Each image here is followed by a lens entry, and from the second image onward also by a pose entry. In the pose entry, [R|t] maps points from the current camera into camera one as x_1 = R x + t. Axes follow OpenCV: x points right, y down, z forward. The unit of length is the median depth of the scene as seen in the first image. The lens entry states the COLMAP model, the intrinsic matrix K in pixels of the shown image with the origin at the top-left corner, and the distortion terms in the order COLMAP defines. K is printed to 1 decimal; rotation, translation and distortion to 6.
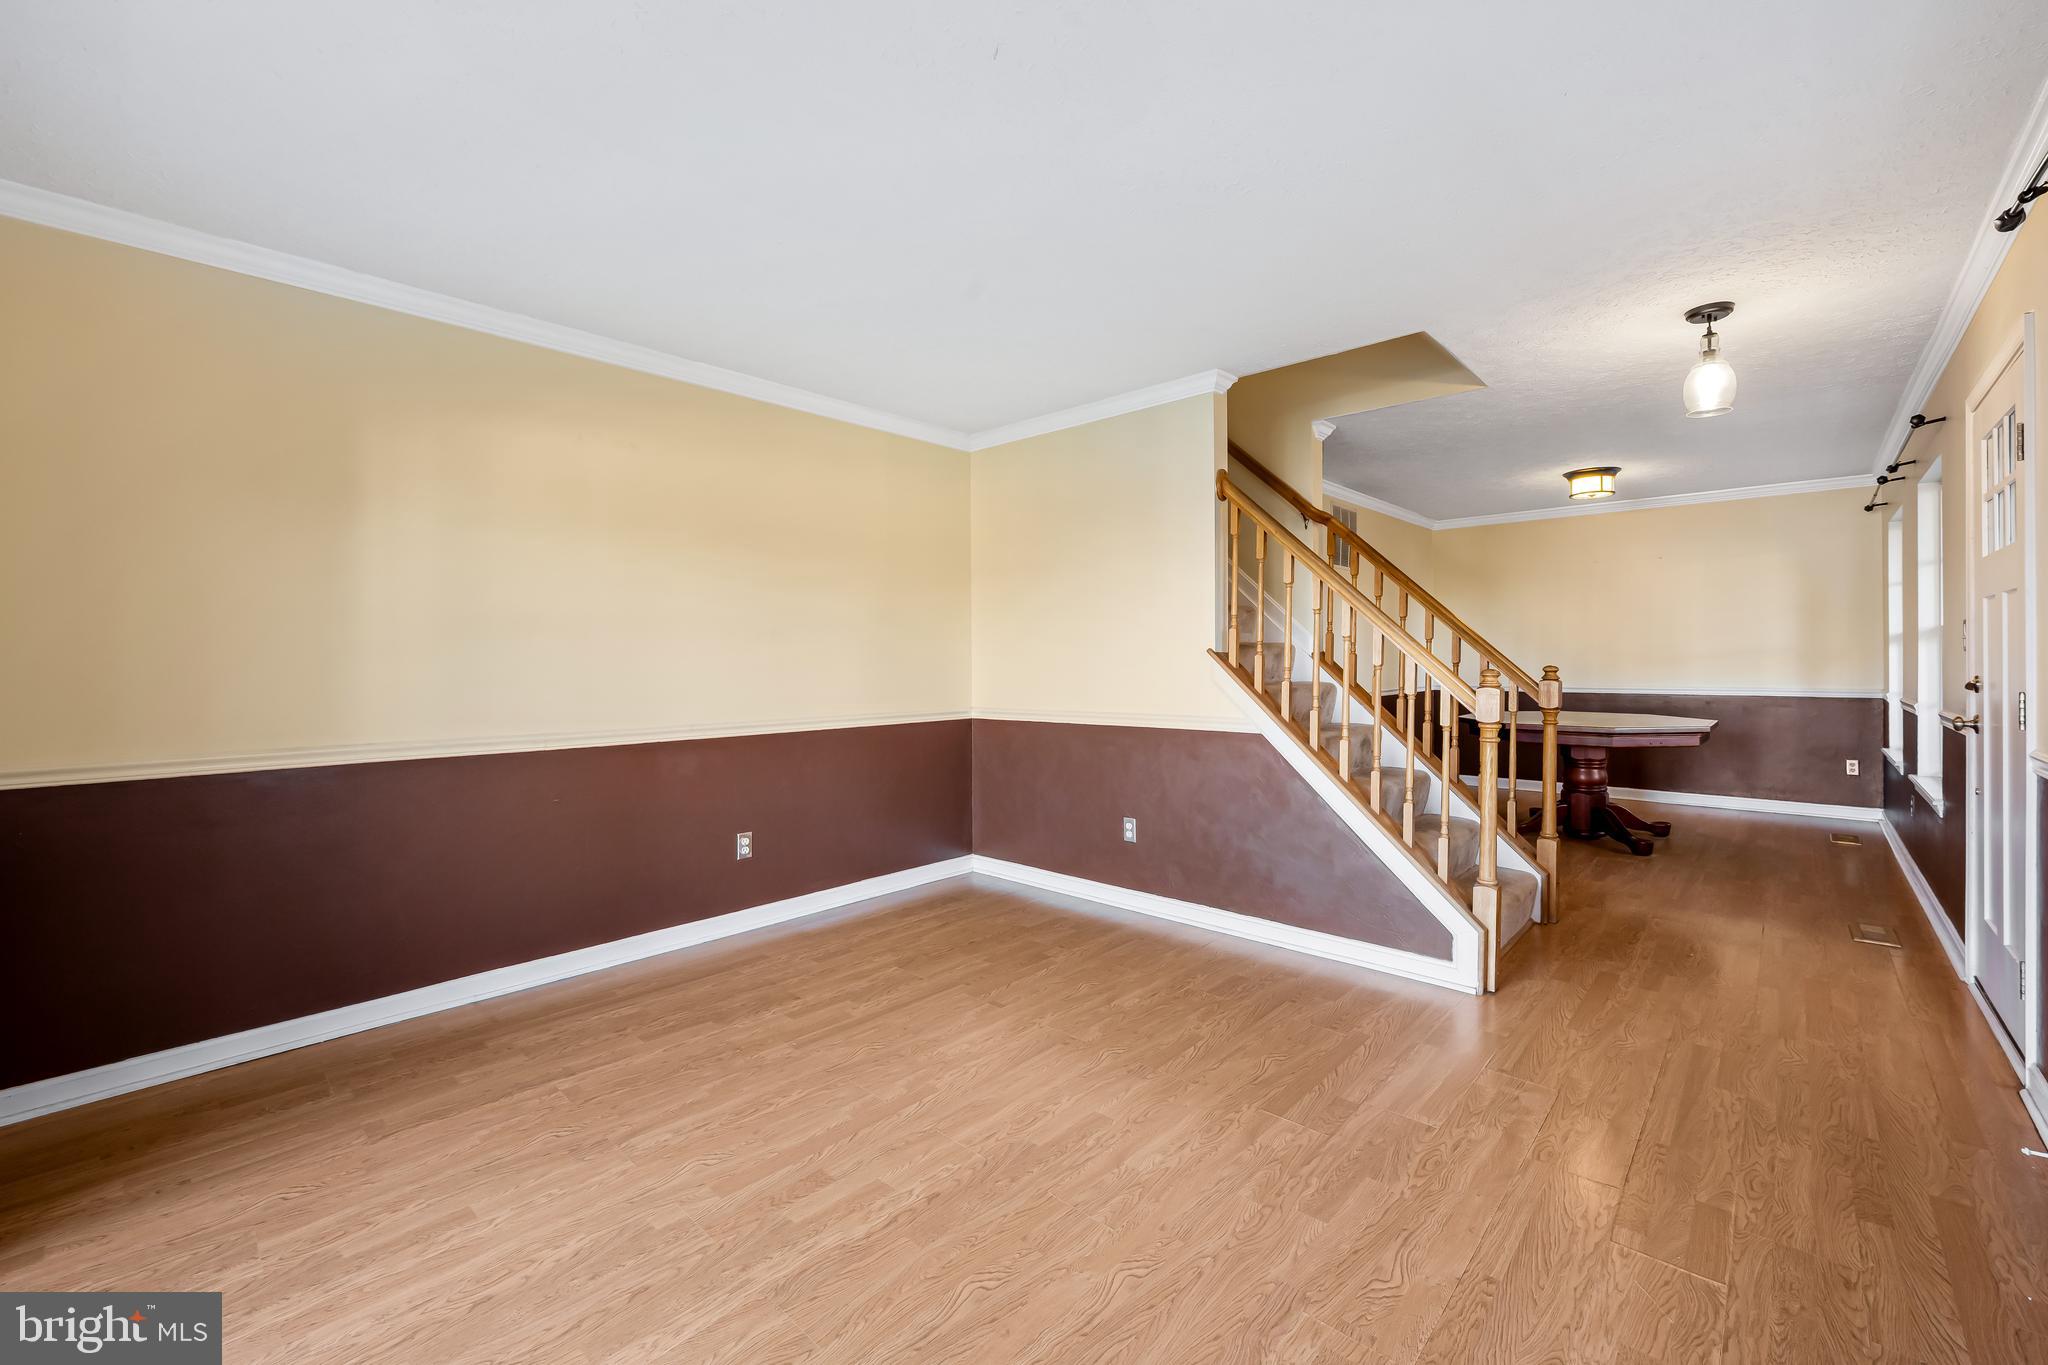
lens RADIAL K [[830.1, 0, 1016.8], [0, 830.1, 674.1], [0, 0, 1]] dist [-0.015198, -0.000177]
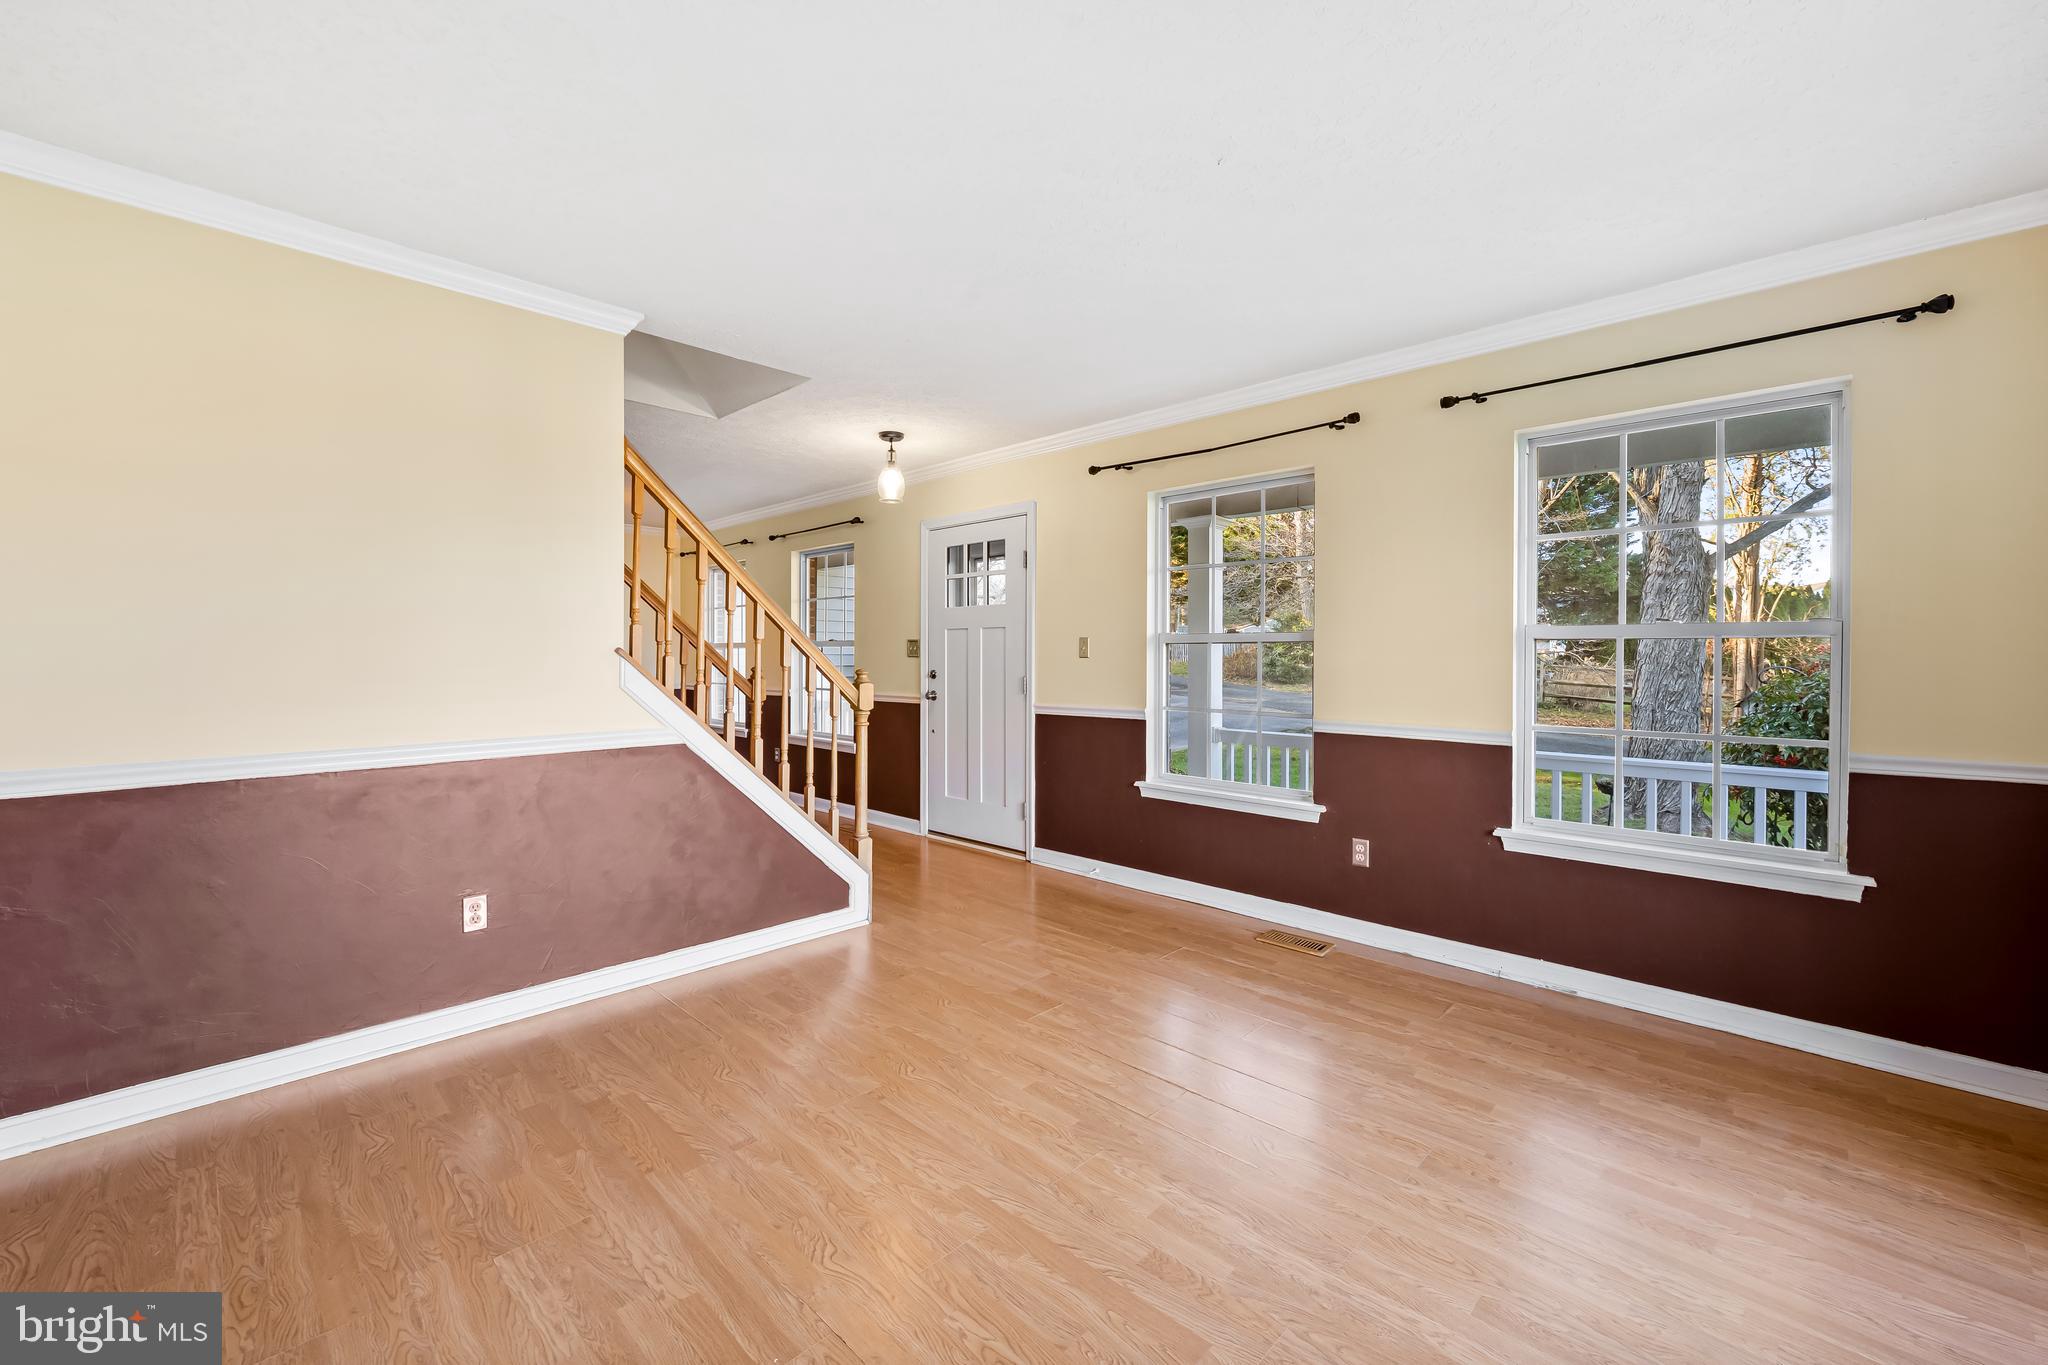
lens RADIAL K [[830.1, 0, 1026.7], [0, 830.1, 676.1], [0, 0, 1]] dist [-0.015198, -0.000177]
pose [[0.016122, -0.017069, 0.999724, -0.884949], [0.017736, 0.999702, 0.016782, -0.015046], [-0.999713, 0.017460, 0.016420, 0.899512]]
